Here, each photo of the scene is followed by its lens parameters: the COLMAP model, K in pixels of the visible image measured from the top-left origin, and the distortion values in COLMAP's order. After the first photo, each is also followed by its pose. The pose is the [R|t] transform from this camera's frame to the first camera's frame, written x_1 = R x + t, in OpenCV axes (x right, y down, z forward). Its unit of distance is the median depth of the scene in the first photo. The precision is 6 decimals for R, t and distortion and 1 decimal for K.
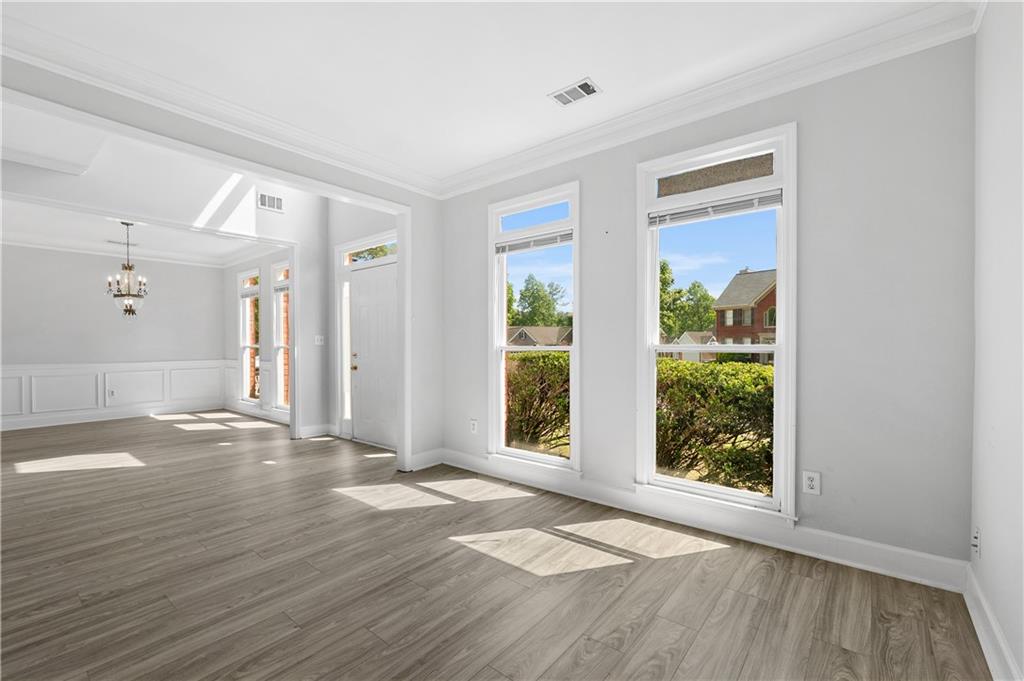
lens RADIAL K [[439.6, 0, 509.4], [0, 439.6, 343.2], [0, 0, 1]] dist [-0.004435, 0.000504]
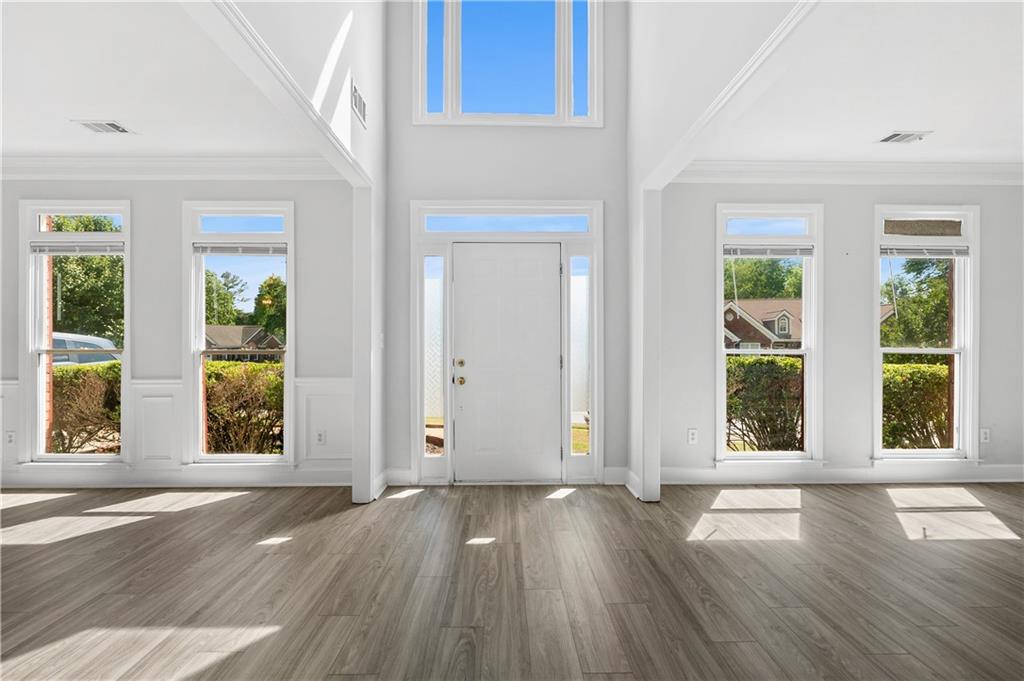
lens RADIAL K [[439.6, 0, 509.1], [0, 439.6, 345.8], [0, 0, 1]] dist [-0.004435, 0.000504]
pose [[0.759438, 0.003434, 0.650571, -1.210774], [-0.003257, 0.999994, -0.001476, 0.000972], [-0.650571, -0.000998, 0.759444, 0.674450]]
